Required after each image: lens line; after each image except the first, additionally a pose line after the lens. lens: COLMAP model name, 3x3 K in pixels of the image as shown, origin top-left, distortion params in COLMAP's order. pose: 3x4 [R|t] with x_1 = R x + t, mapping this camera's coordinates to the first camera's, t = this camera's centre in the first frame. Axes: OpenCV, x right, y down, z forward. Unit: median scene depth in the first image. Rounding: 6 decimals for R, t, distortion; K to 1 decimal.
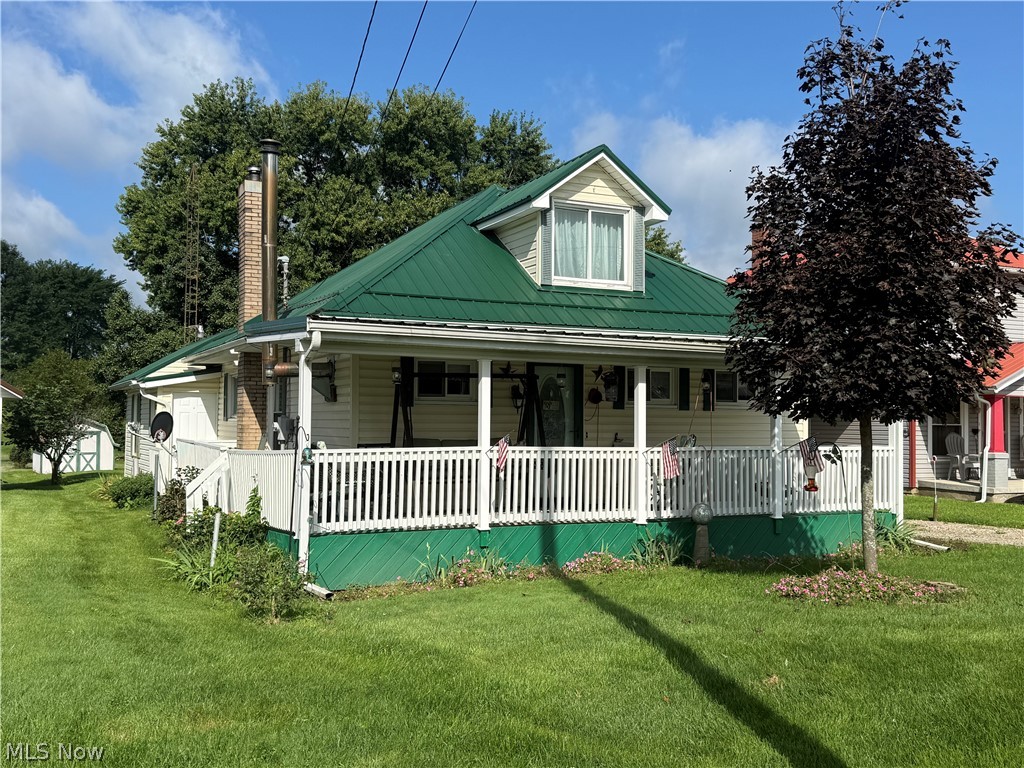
lens RADIAL K [[1023.5, 0, 503.7], [0, 1023.5, 384.8], [0, 0, 1]] dist [0.054042, 0.000000]
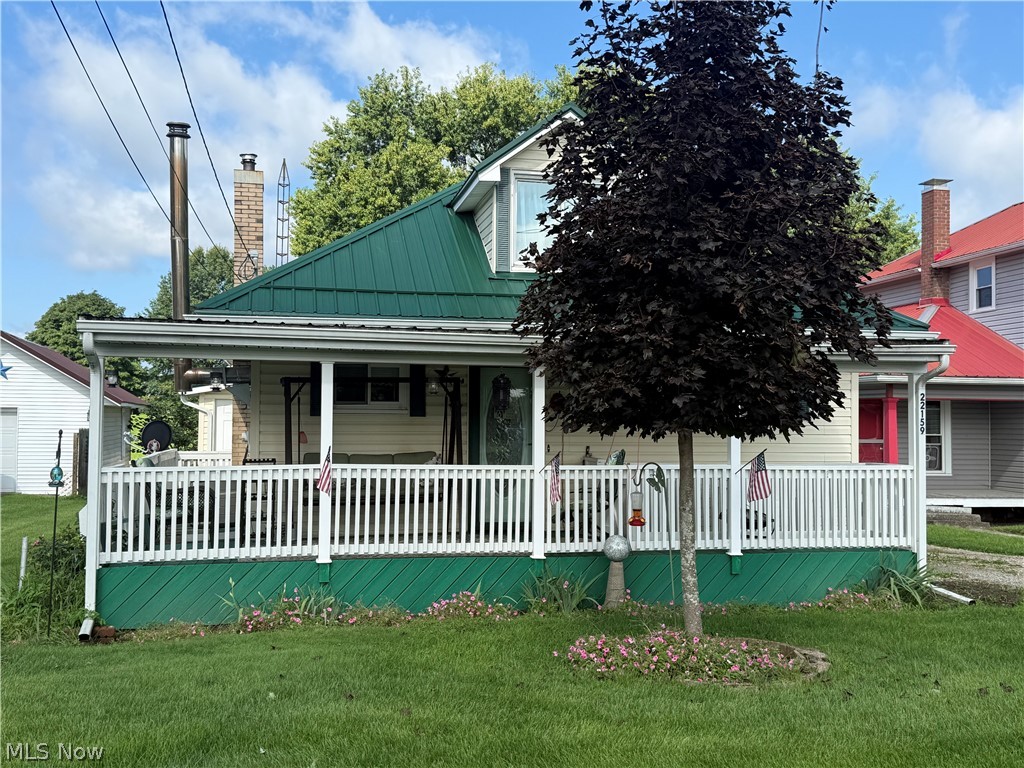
lens RADIAL K [[1133.3, 0, 513.3], [0, 1133.3, 375.2], [0, 0, 1]] dist [0.013046, 0.000000]
pose [[0.972539, -0.012808, -0.232388, 0.252864], [0.008964, 0.999805, -0.017593, 0.003895], [0.232568, 0.015027, 0.972464, 0.090656]]
